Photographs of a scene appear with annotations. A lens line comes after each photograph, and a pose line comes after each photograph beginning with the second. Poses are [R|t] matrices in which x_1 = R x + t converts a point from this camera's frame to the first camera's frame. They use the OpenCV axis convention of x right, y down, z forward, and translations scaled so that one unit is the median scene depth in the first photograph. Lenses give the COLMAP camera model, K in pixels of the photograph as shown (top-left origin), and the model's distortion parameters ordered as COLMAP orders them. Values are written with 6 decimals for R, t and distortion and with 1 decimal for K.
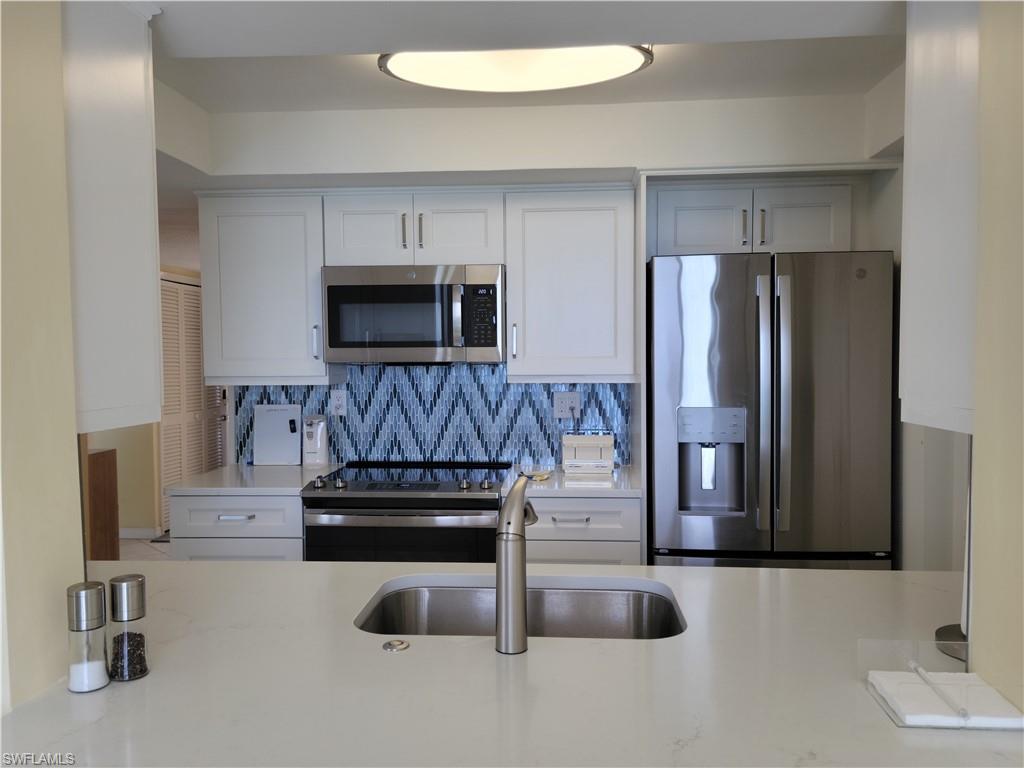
lens RADIAL K [[817.4, 0, 509.2], [0, 817.4, 387.3], [0, 0, 1]] dist [0.067627, -0.003844]
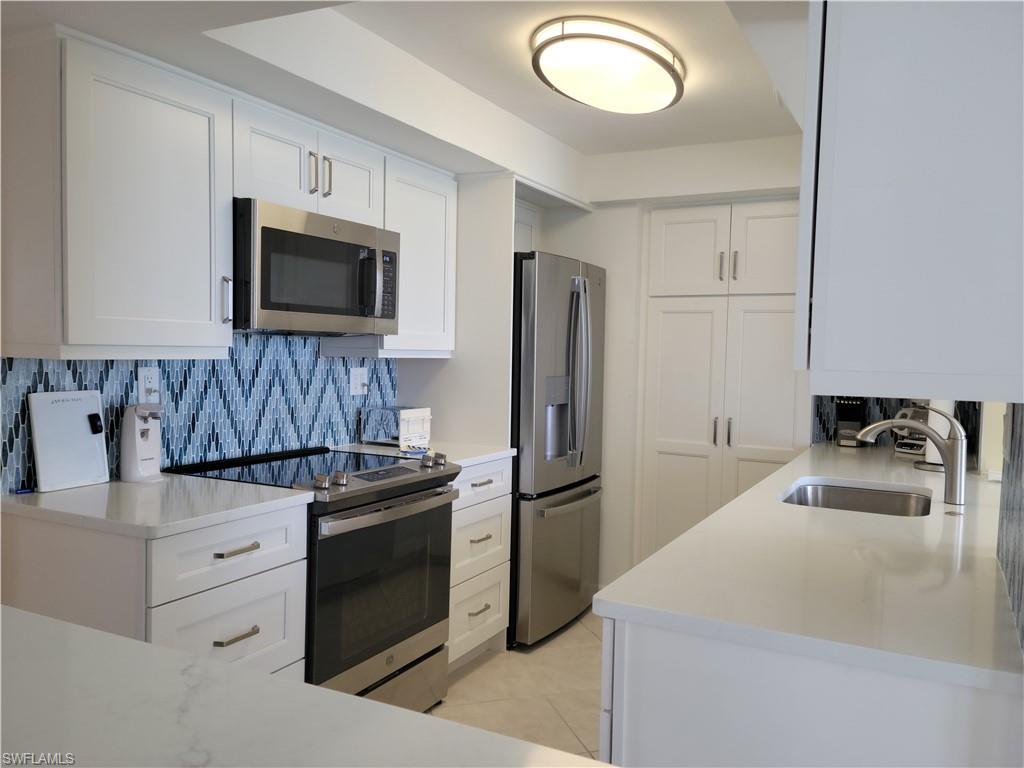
lens RADIAL K [[817.4, 0, 509.2], [0, 817.4, 387.3], [0, 0, 1]] dist [0.067627, -0.003844]
pose [[0.399747, -0.028063, 0.916196, -0.739455], [0.014431, 0.999600, 0.024321, 0.007614], [-0.916512, 0.003499, 0.399992, 0.446603]]
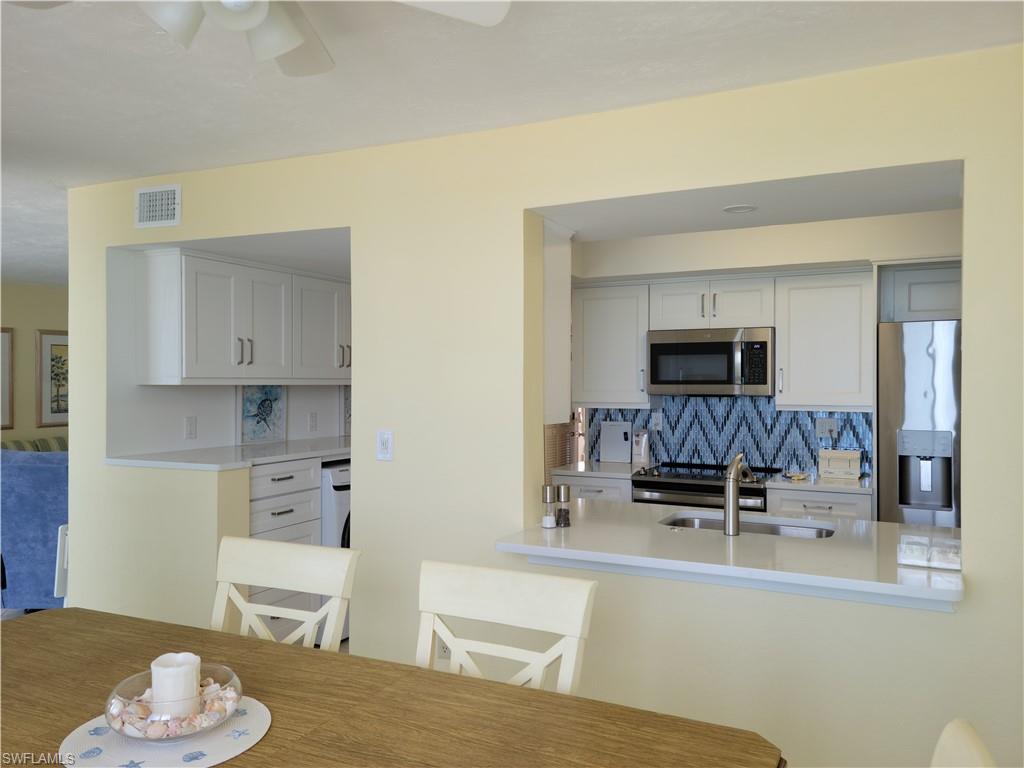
lens RADIAL K [[817.4, 0, 509.2], [0, 817.4, 387.3], [0, 0, 1]] dist [0.067627, -0.003844]
pose [[0.923587, 0.010812, -0.383237, 0.107175], [-0.024233, 0.999250, -0.030209, 0.008528], [0.382623, 0.037188, 0.923156, -0.447706]]
